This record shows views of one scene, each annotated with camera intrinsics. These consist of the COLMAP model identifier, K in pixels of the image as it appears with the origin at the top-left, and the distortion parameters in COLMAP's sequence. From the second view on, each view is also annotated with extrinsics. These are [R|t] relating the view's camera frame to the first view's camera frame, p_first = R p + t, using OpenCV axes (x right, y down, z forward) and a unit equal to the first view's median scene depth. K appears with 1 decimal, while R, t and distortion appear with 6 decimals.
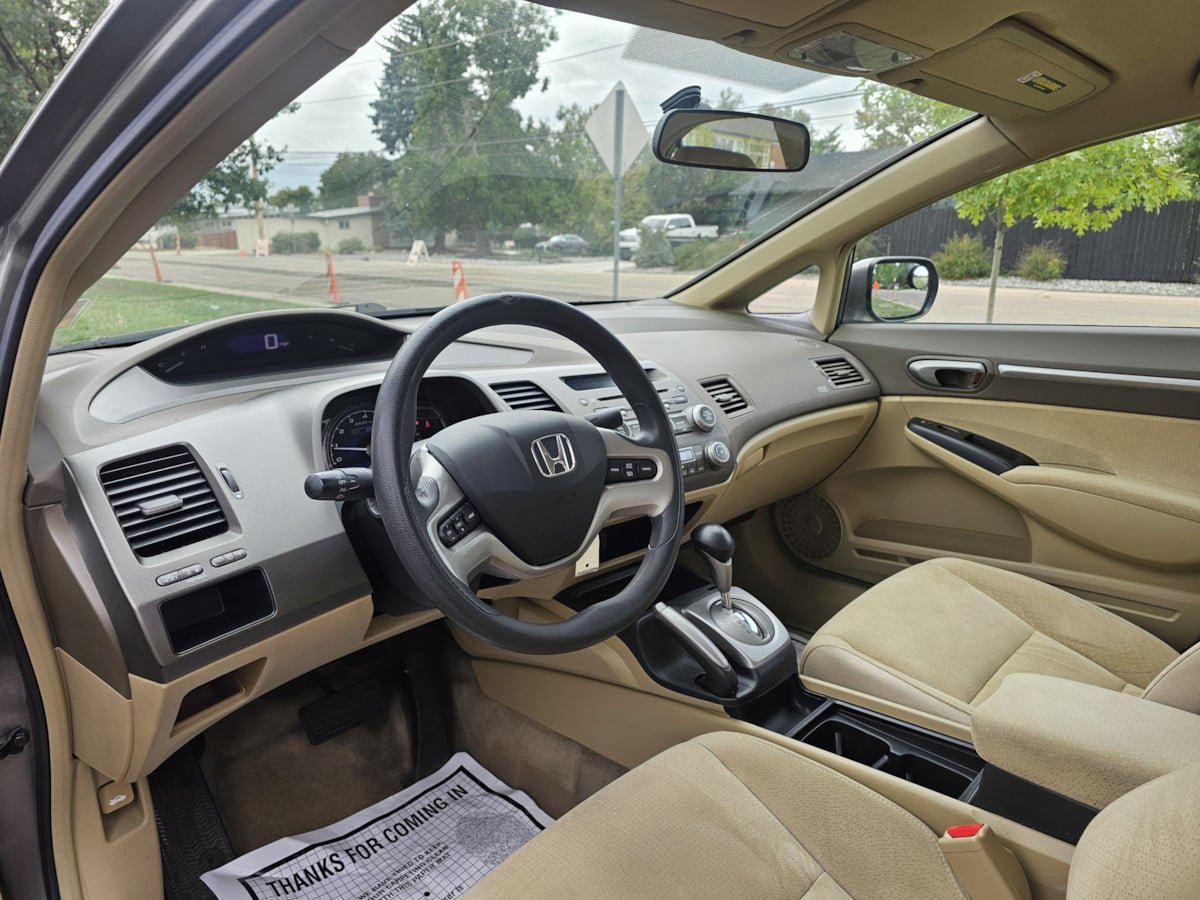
lens RADIAL K [[805.5, 0, 598.8], [0, 805.5, 450.4], [0, 0, 1]] dist [0.022651, -0.013010]
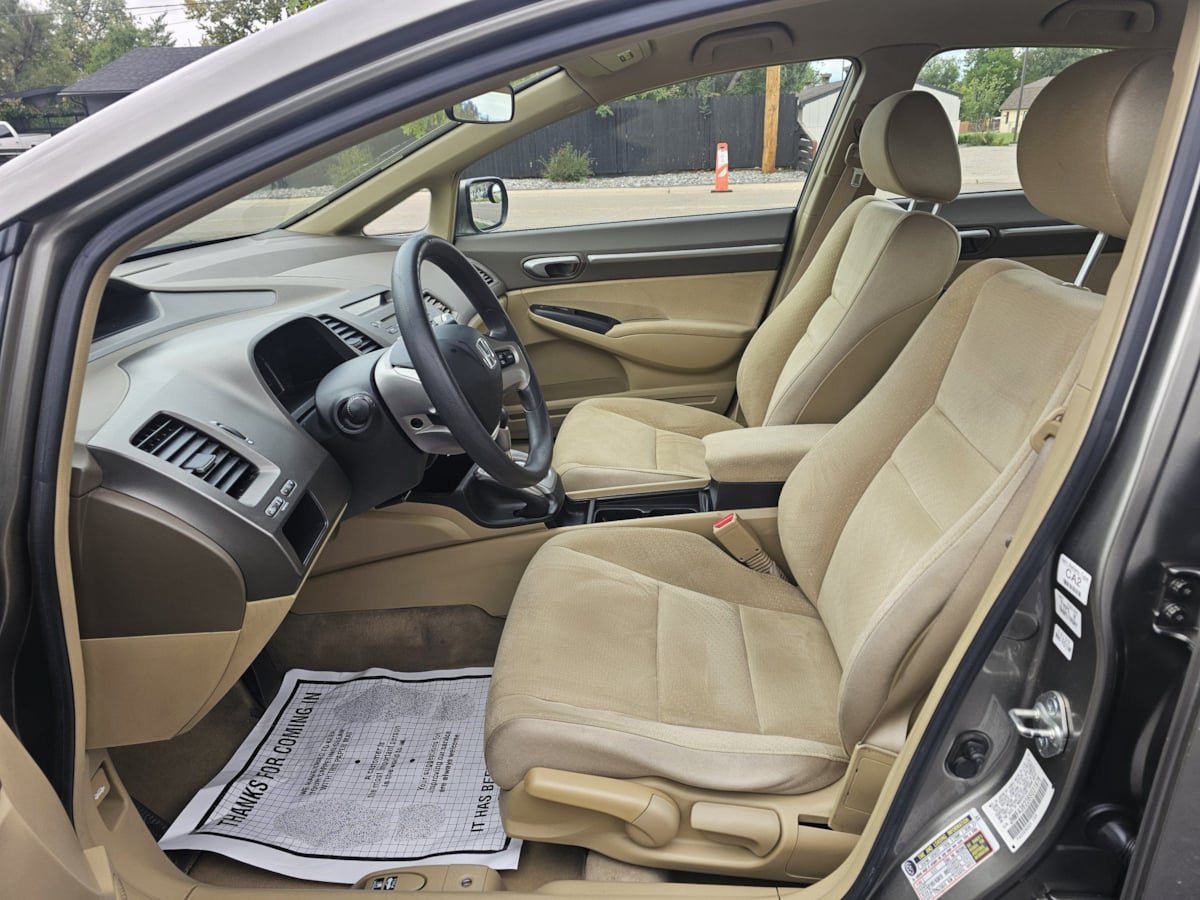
lens RADIAL K [[805.5, 0, 602.9], [0, 805.5, 463.4], [0, 0, 1]] dist [0.022651, -0.013010]
pose [[0.752007, -0.268915, 0.601805, -0.377017], [0.194791, 0.962882, 0.186853, -0.014699], [-0.629715, -0.023289, 0.776477, -0.091038]]
